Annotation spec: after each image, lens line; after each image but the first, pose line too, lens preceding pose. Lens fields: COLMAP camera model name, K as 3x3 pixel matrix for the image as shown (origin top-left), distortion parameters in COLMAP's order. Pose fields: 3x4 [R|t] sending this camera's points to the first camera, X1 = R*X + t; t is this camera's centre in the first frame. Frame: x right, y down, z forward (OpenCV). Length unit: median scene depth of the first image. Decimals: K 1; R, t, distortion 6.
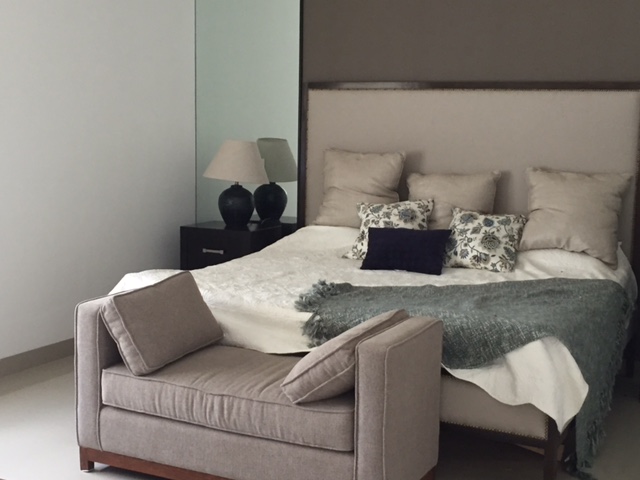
lens RADIAL K [[907.1, 0, 319.7], [0, 907.1, 239.8], [0, 0, 1]] dist [0.021986, 0.000000]
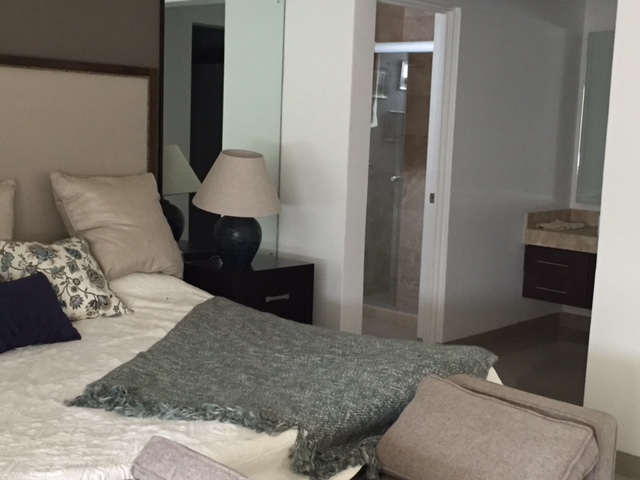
lens RADIAL K [[907.1, 0, 319.9], [0, 907.1, 239.7], [0, 0, 1]] dist [0.021986, 0.000000]
pose [[0.345003, -0.133541, 0.929053, -0.430951], [0.110814, 0.988699, 0.100964, -0.083736], [-0.932037, 0.068119, 0.355903, 0.569008]]
